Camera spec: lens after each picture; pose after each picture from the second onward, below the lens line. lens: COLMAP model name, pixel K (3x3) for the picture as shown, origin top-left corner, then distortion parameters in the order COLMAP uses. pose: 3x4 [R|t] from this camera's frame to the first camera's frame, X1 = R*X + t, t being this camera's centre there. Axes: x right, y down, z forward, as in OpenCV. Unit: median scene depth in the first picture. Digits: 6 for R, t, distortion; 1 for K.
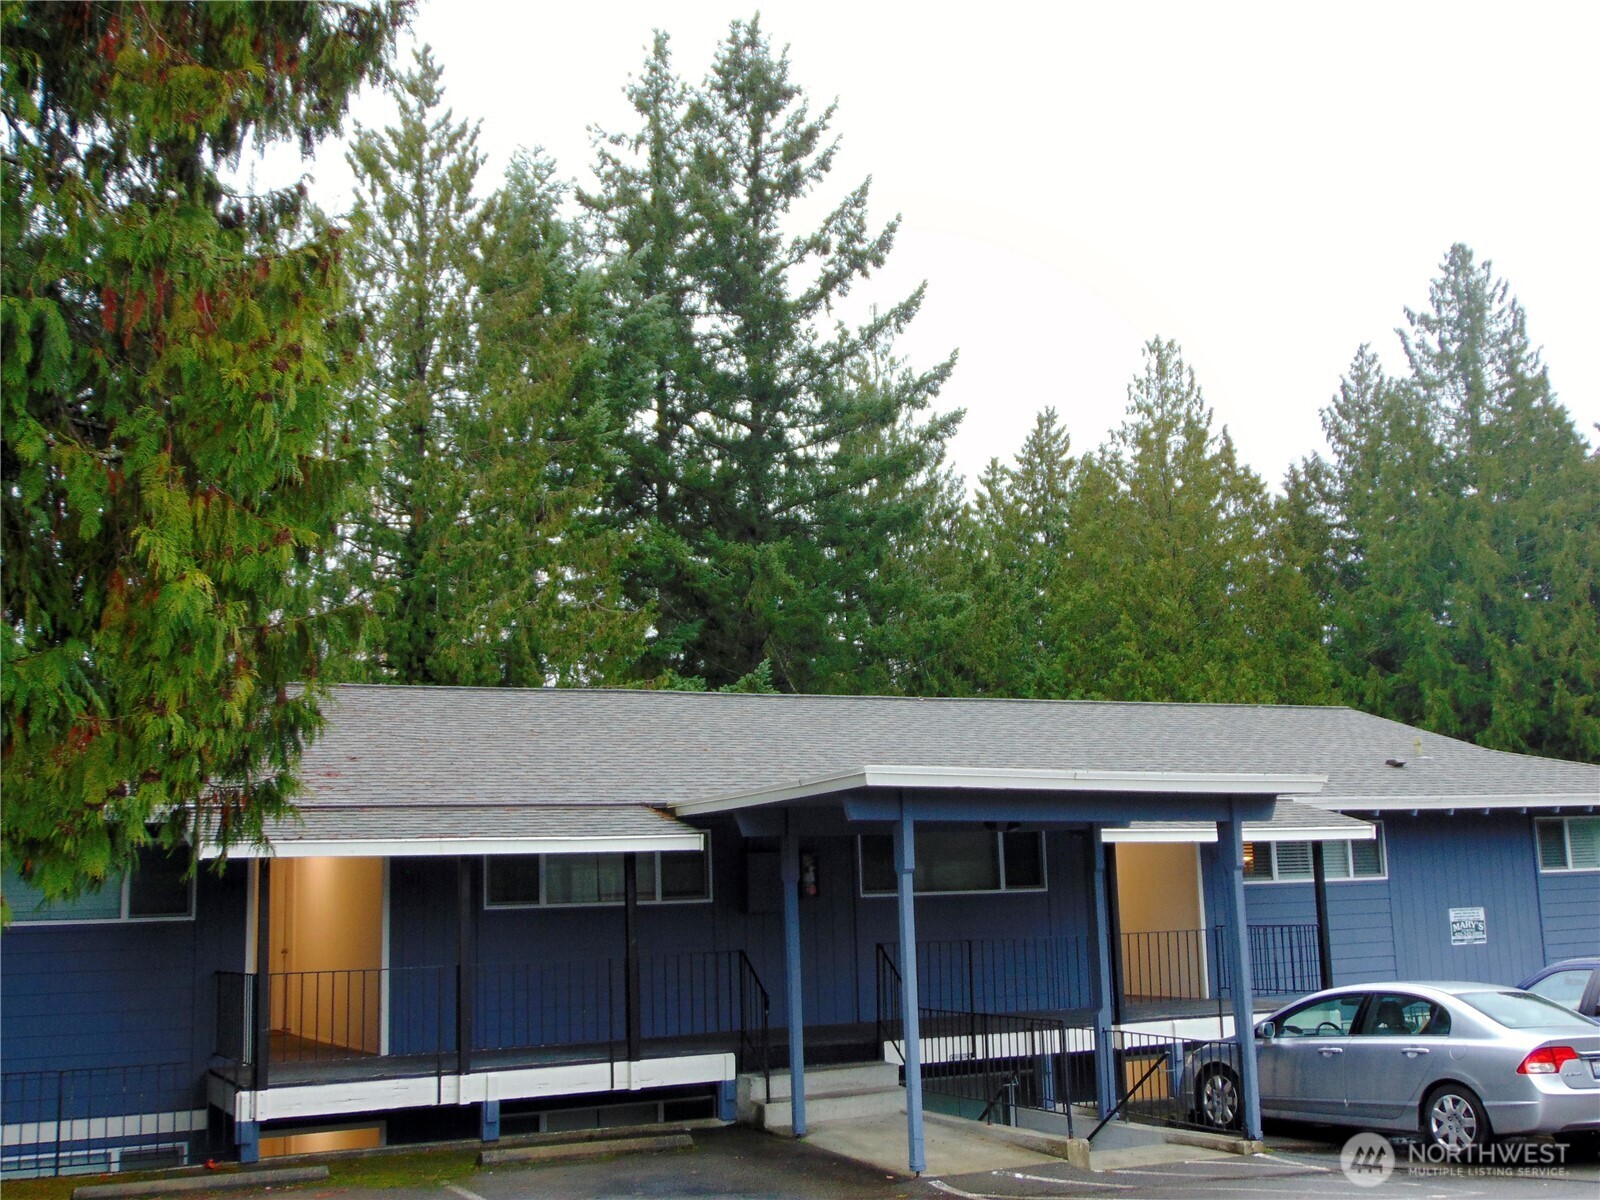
lens RADIAL K [[1736.5, 0, 797.6], [0, 1736.5, 638.4], [0, 0, 1]] dist [0.001528, -0.014223]
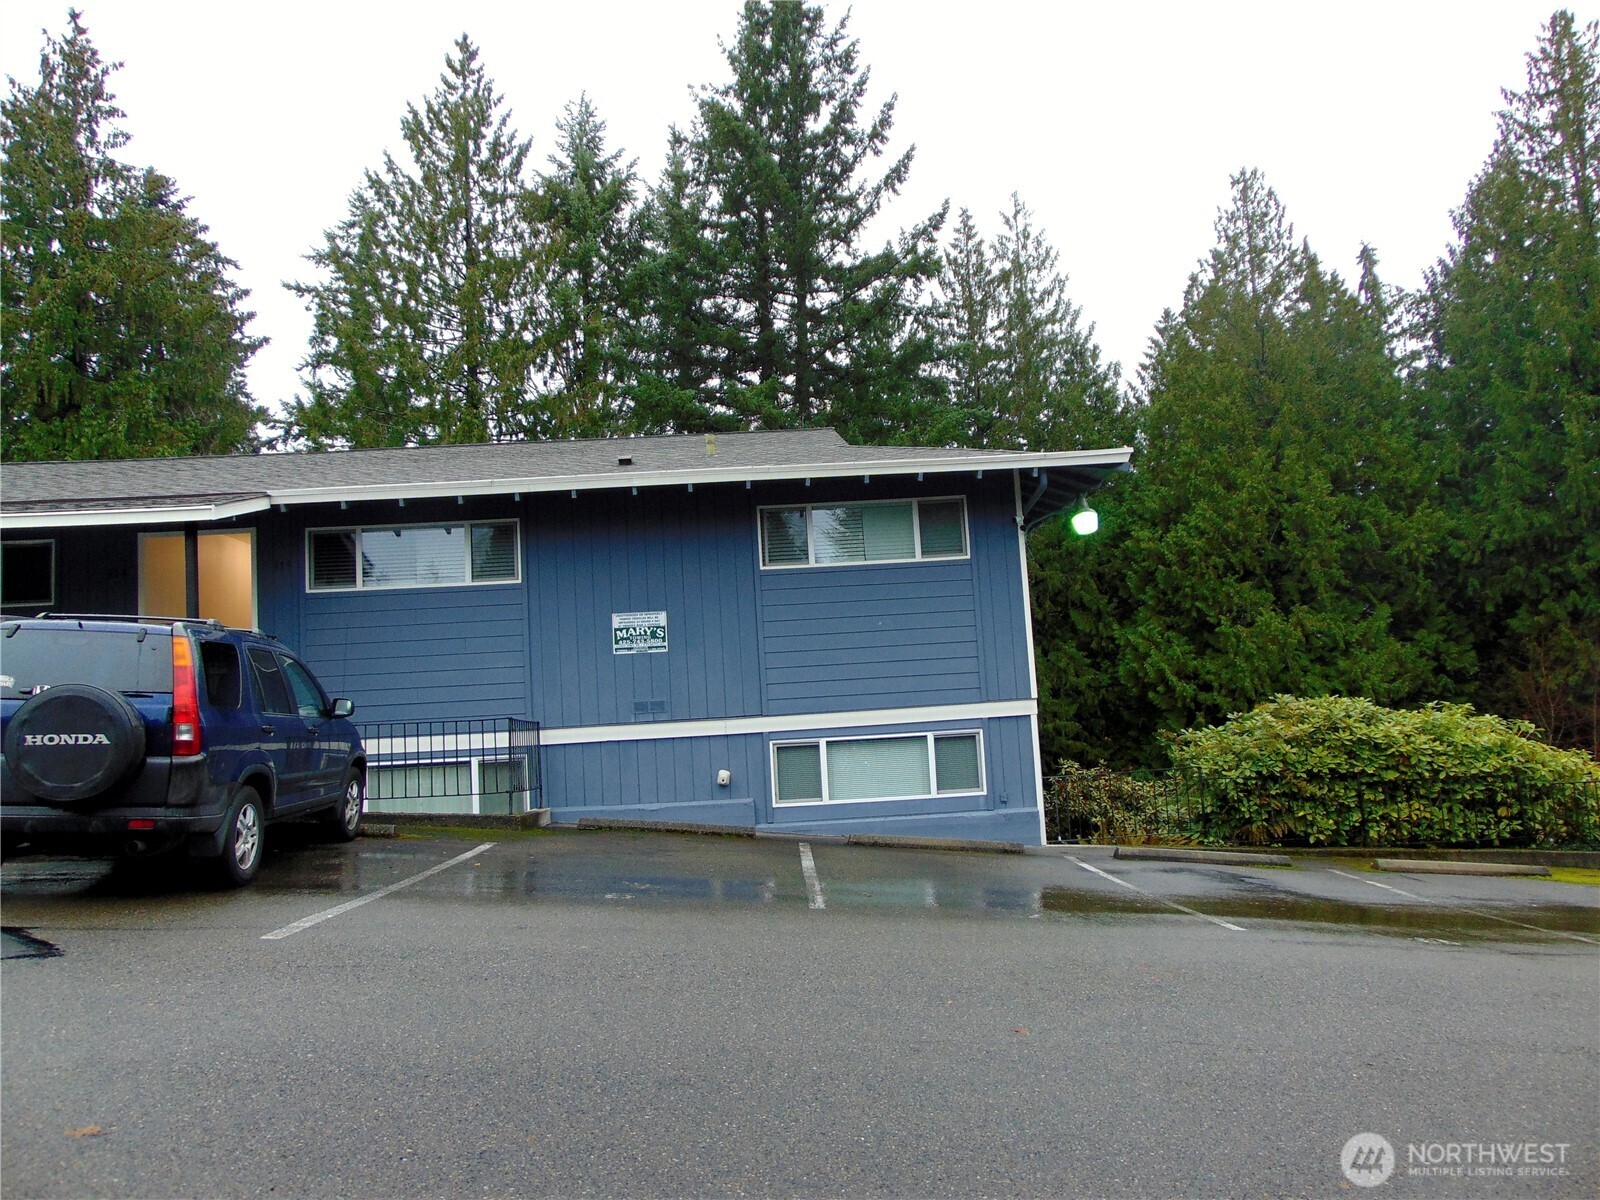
lens RADIAL K [[1169.4, 0, 828.2], [0, 1169.4, 606.4], [0, 0, 1]] dist [-0.013038, 0.035738]
pose [[0.913217, -0.056868, -0.403487, 0.293685], [0.085676, 0.994875, 0.053692, 0.053071], [0.398366, -0.083601, 0.913409, 0.204960]]
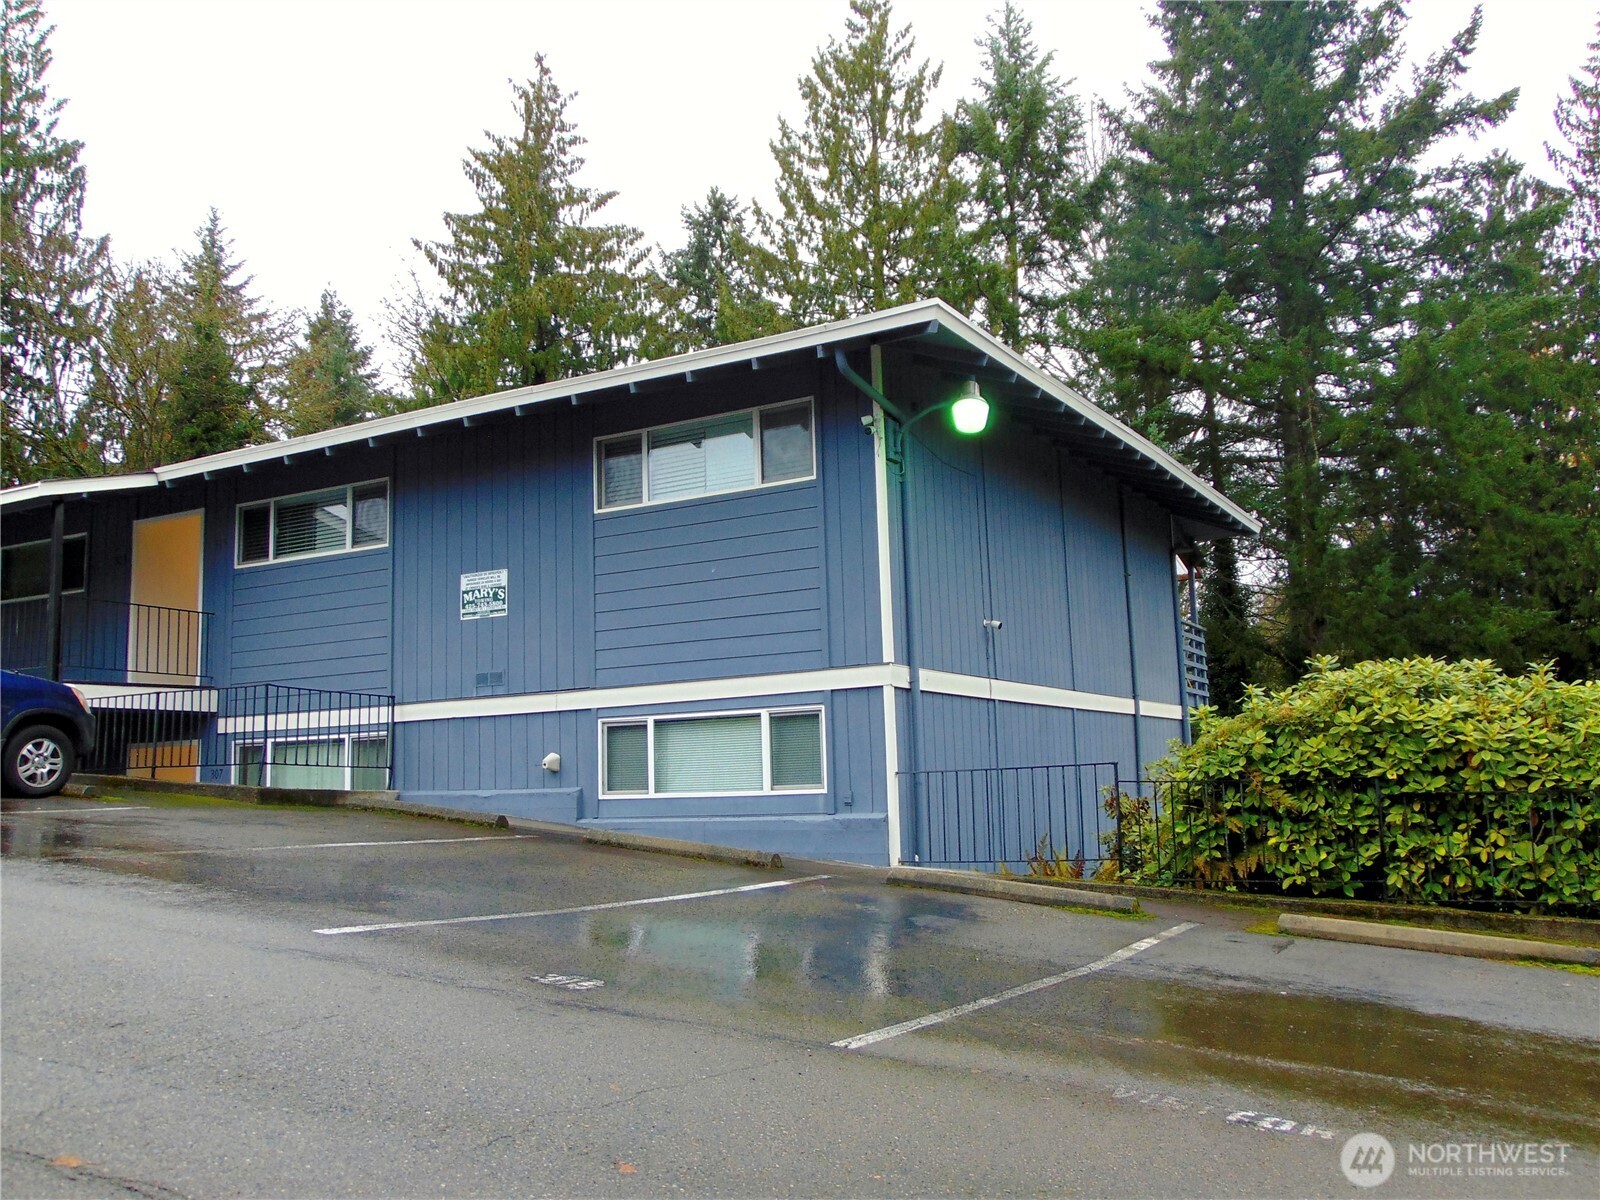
lens RADIAL K [[1391.1, 0, 819.5], [0, 1391.1, 596.4], [0, 0, 1]] dist [-0.014526, 0.004061]
pose [[0.558361, -0.098517, -0.823728, 0.403031], [0.133264, 0.990681, -0.028152, 0.083902], [0.818825, -0.094054, 0.566286, 0.317966]]
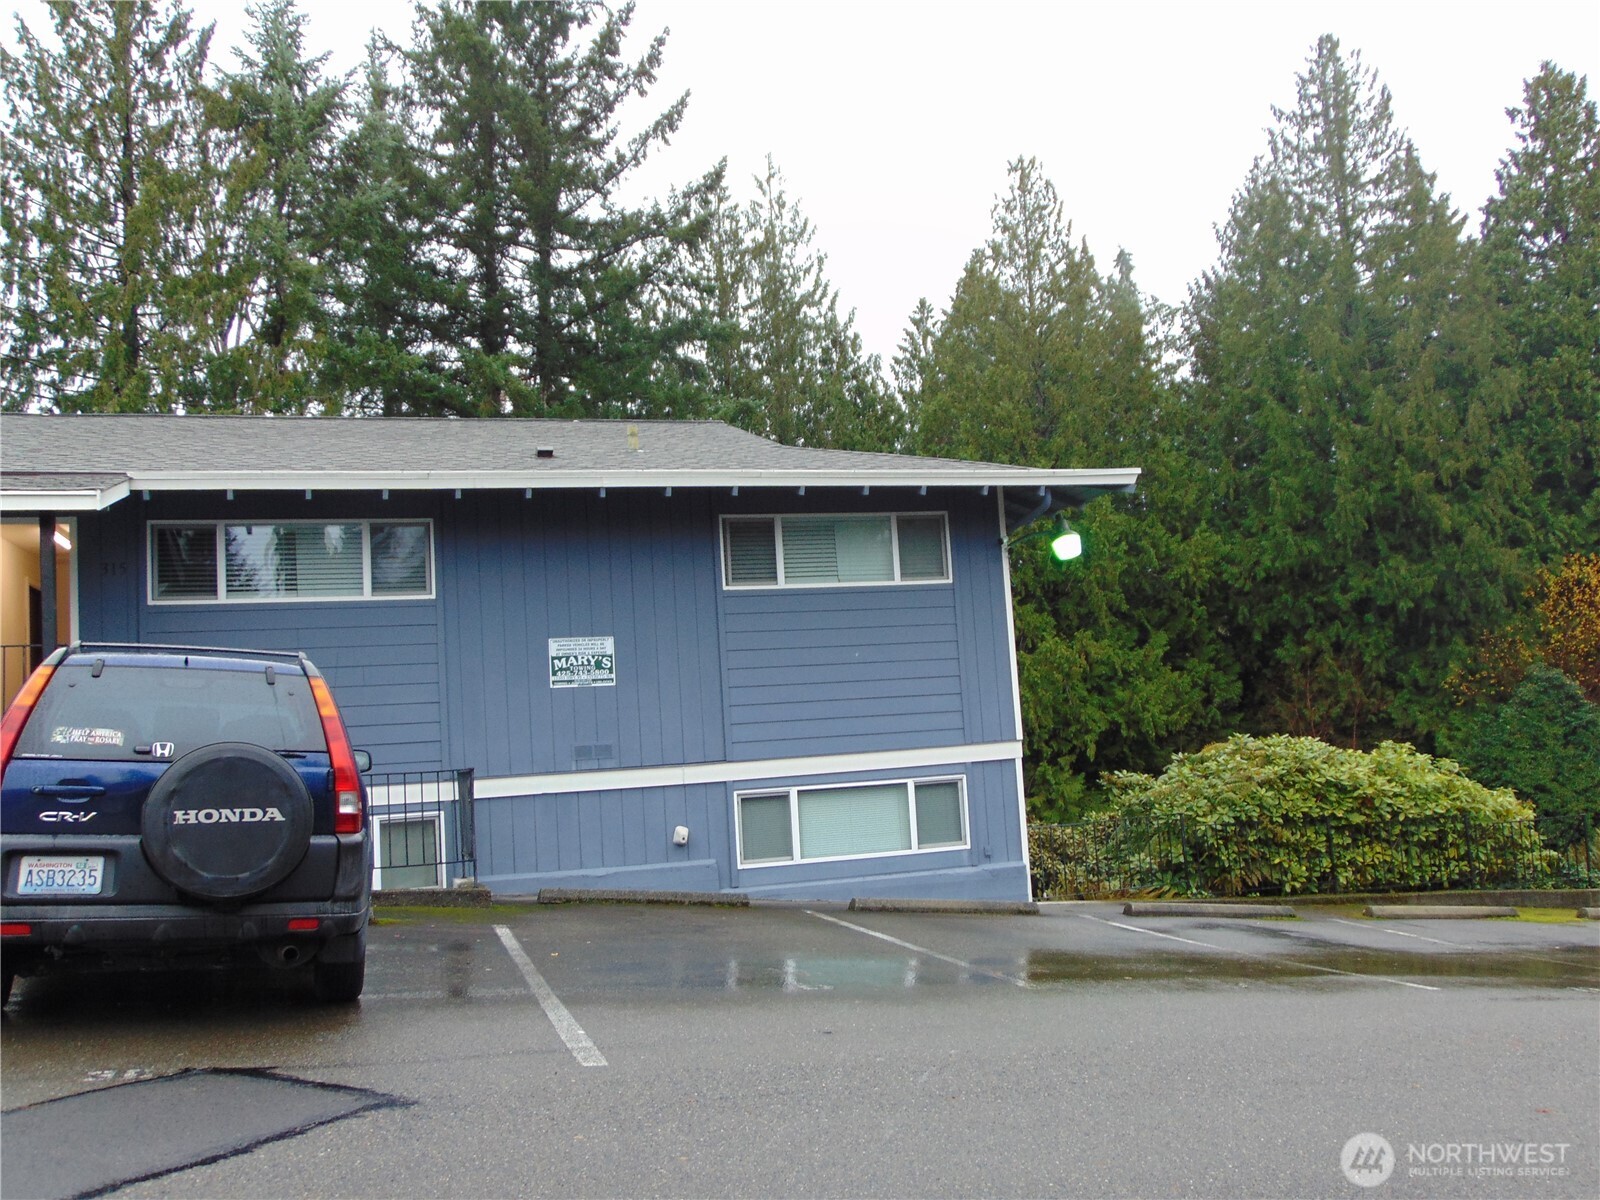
lens RADIAL K [[1354.3, 0, 811.6], [0, 1354.3, 617.8], [0, 0, 1]] dist [-0.018695, 0.049064]
pose [[0.986623, -0.037893, -0.158555, 0.235522], [0.049466, 0.996341, 0.069696, 0.046268], [0.155333, -0.076607, 0.984887, 0.188107]]
